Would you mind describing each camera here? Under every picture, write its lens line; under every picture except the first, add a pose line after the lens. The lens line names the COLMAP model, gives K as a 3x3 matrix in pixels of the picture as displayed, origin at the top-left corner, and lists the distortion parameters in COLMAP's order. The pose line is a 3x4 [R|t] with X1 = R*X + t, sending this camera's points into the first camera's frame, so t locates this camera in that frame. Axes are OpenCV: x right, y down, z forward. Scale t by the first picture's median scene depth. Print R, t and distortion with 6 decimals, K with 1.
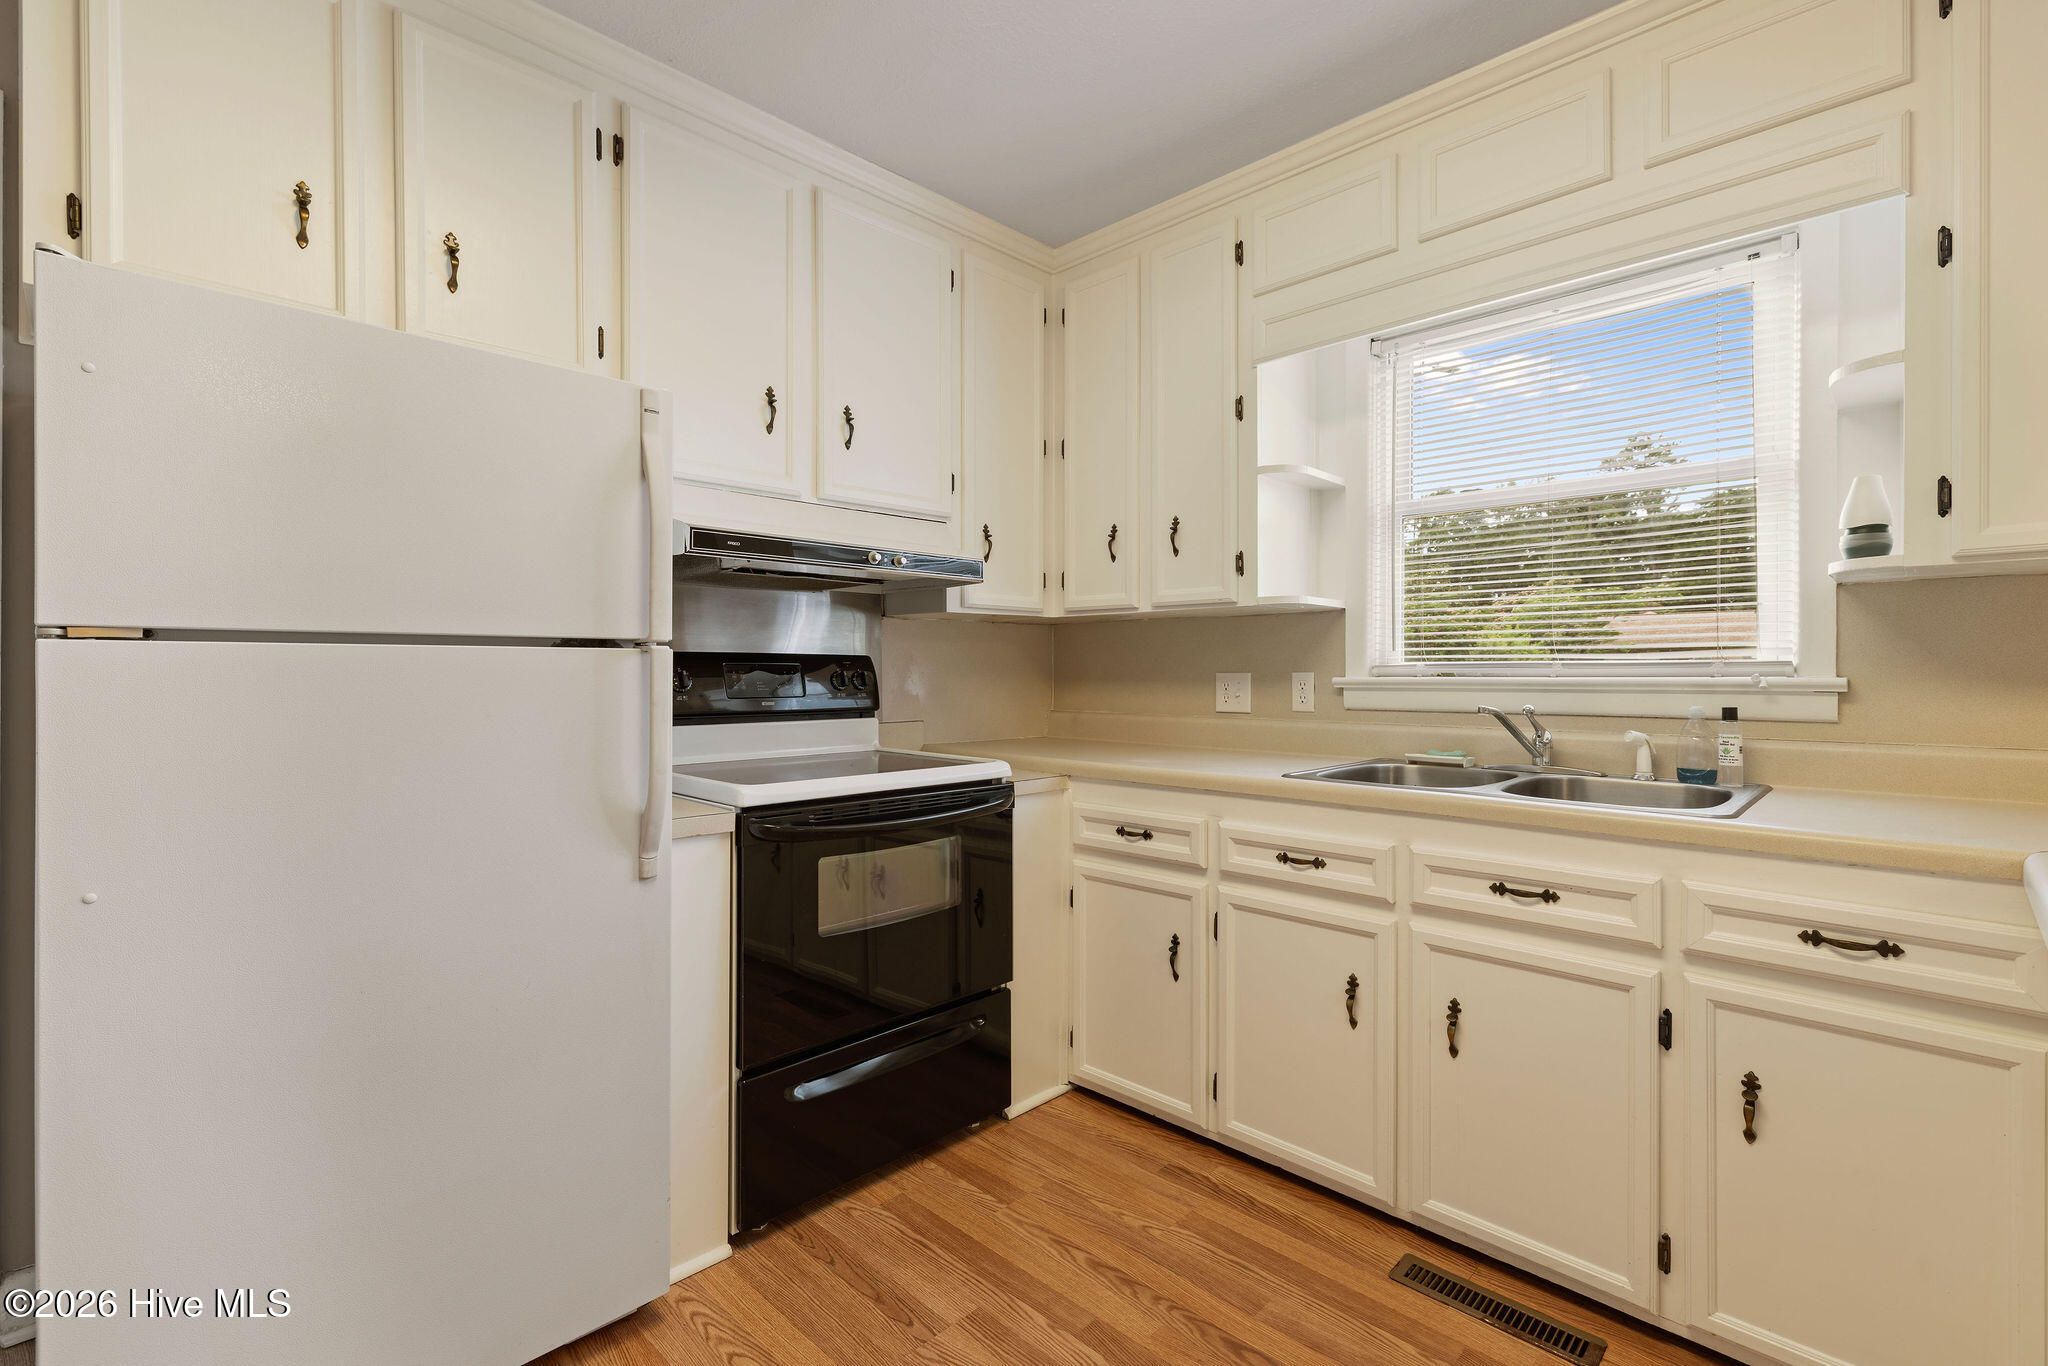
lens RADIAL K [[921.2, 0, 1029.0], [0, 921.2, 670.9], [0, 0, 1]] dist [0.002263, 0.000355]
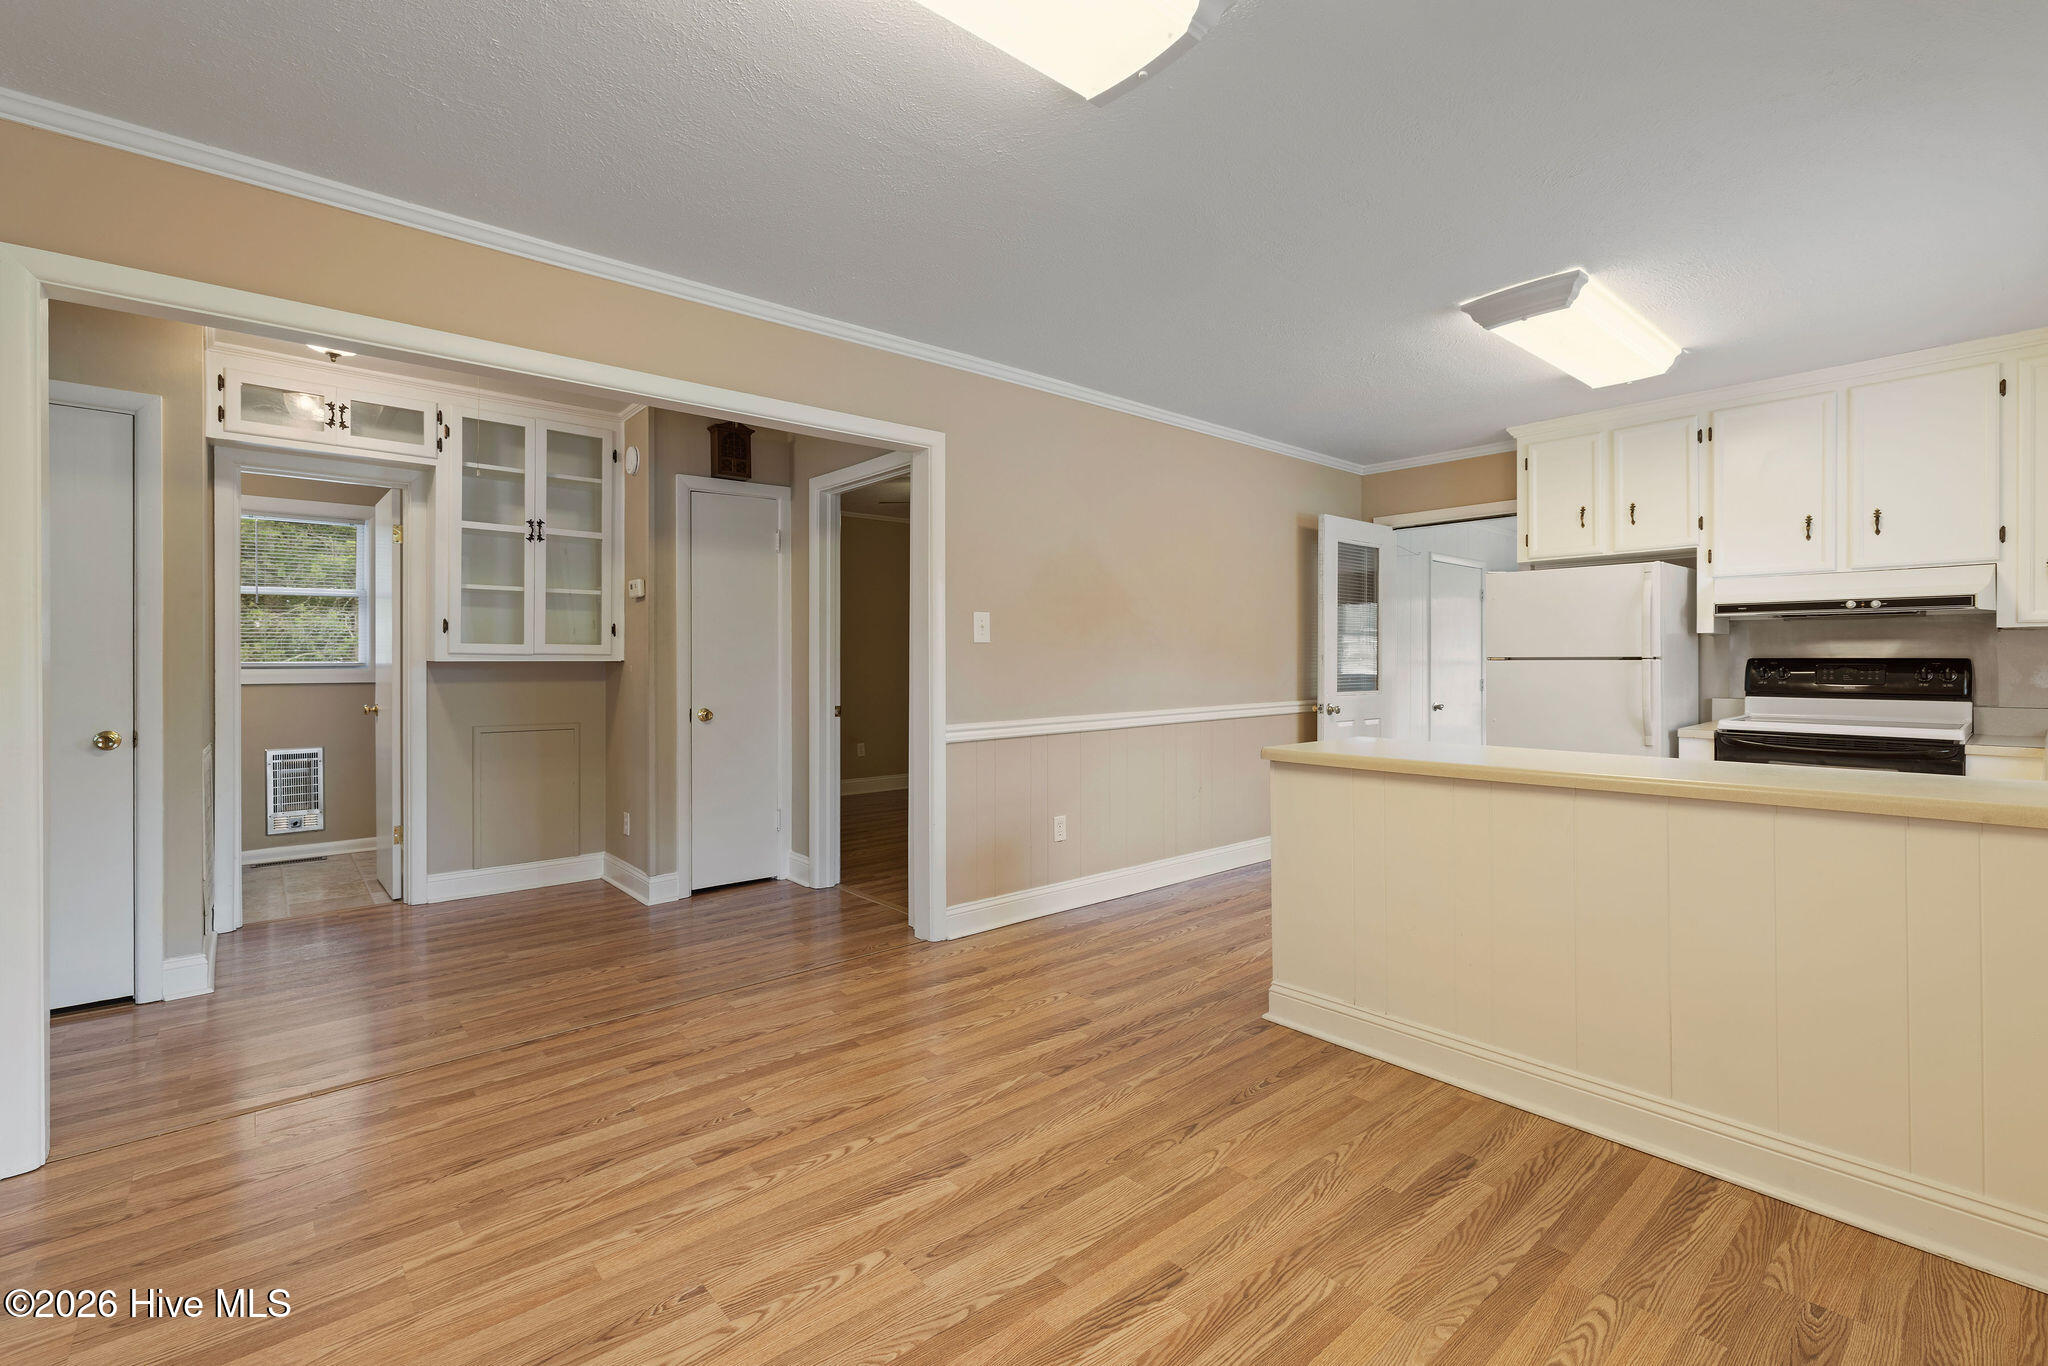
lens RADIAL K [[895.6, 0, 1027.2], [0, 895.6, 676.3], [0, 0, 1]] dist [0.000977, 0.000415]
pose [[-0.075903, 0.014691, -0.997007, 1.725221], [-0.002247, 0.999886, 0.014904, -0.008533], [0.997113, 0.003371, -0.075861, -0.450647]]
